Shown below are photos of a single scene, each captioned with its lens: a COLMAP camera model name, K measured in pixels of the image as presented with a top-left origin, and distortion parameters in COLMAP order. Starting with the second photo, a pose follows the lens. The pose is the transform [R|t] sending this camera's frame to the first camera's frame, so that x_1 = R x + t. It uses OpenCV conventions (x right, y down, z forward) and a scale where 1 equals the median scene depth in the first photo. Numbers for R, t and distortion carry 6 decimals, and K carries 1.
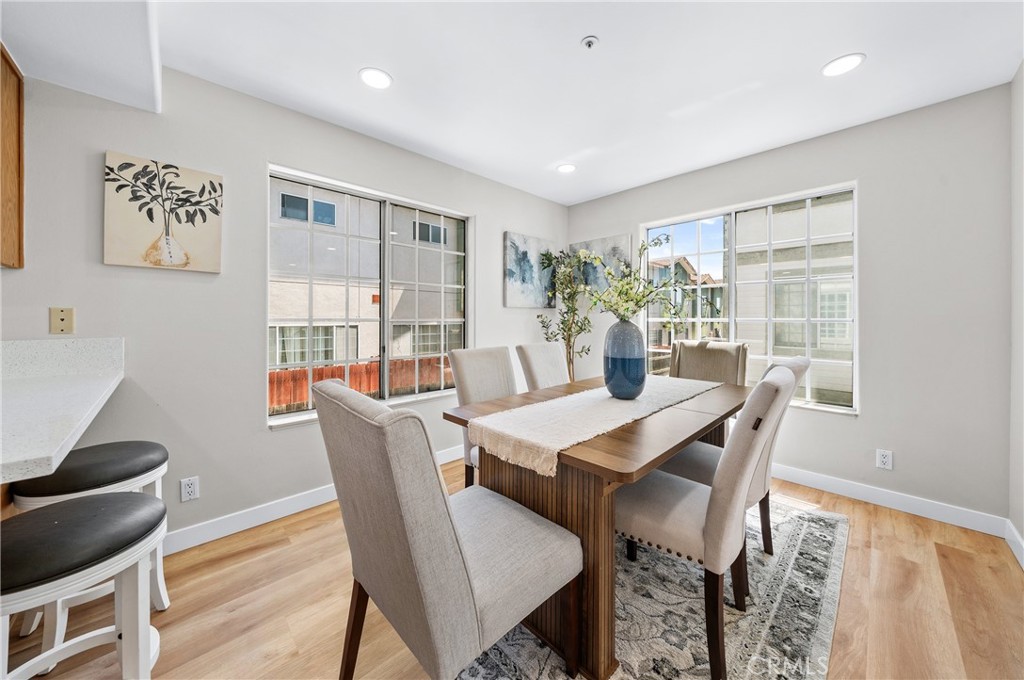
lens RADIAL K [[351.2, 0, 528.5], [0, 351.2, 317.2], [0, 0, 1]] dist [-0.009124, 0.001614]
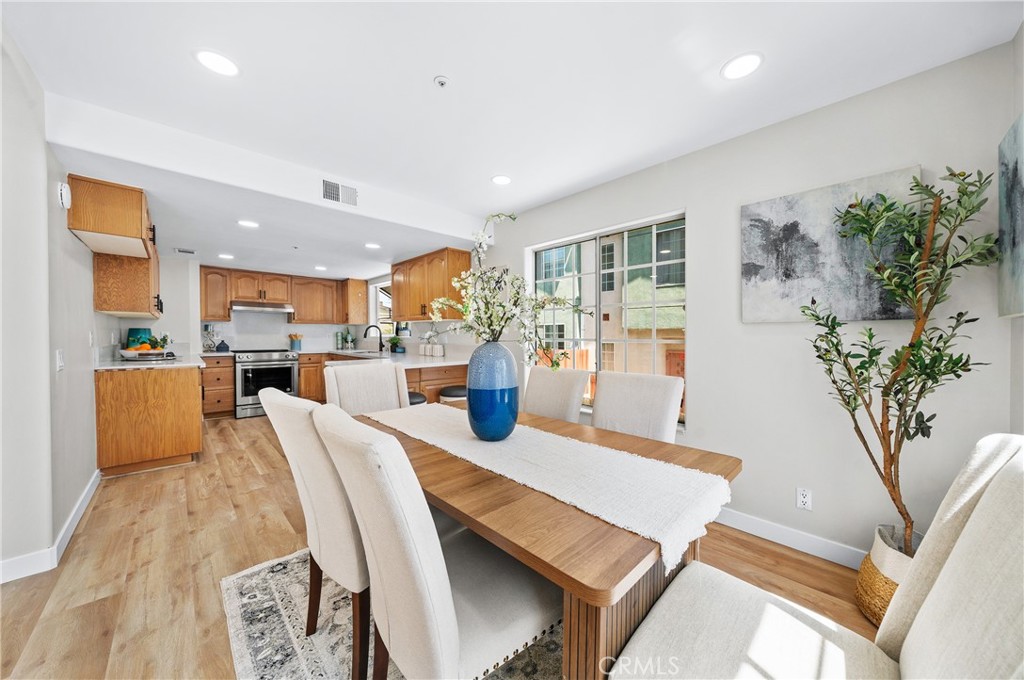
lens RADIAL K [[351.2, 0, 509.8], [0, 351.2, 342.7], [0, 0, 1]] dist [-0.009124, 0.001614]
pose [[-0.022995, 0.017764, -0.999578, 1.177190], [-0.006181, 0.999820, 0.017910, -0.004163], [0.999716, 0.006591, -0.022881, 1.159109]]
